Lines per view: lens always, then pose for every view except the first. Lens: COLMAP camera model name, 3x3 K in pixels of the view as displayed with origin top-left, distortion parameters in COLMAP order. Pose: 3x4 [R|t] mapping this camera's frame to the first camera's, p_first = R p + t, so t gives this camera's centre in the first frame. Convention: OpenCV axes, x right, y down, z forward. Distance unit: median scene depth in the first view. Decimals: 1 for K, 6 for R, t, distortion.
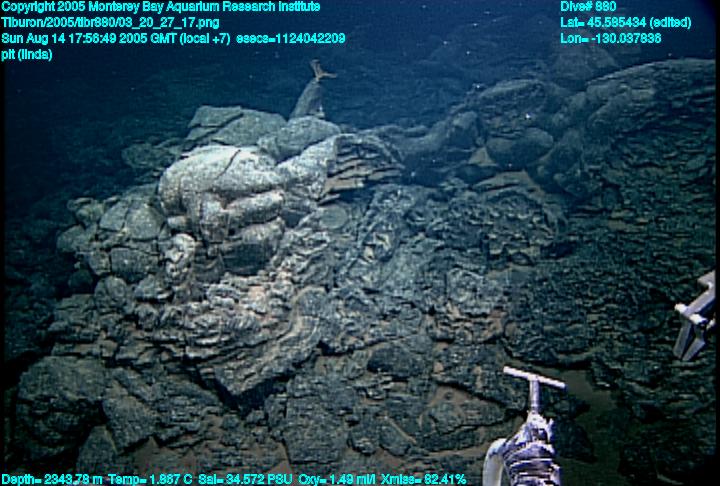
lens RADIAL K [[566.5, 0, 348.3], [0, 566.5, 240.8], [0, 0, 1]] dist [-0.122694, 0.167972]
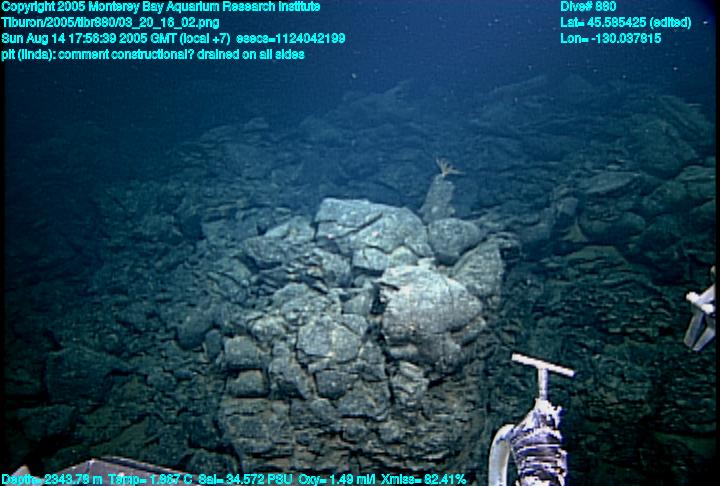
lens RADIAL K [[566.5, 0, 348.3], [0, 566.5, 240.8], [0, 0, 1]] dist [-0.122694, 0.167972]
pose [[0.989403, -0.049973, 0.136328, -0.445710], [0.046004, 0.998425, 0.032111, -0.236755], [-0.137718, -0.025499, 0.990143, -0.046827]]
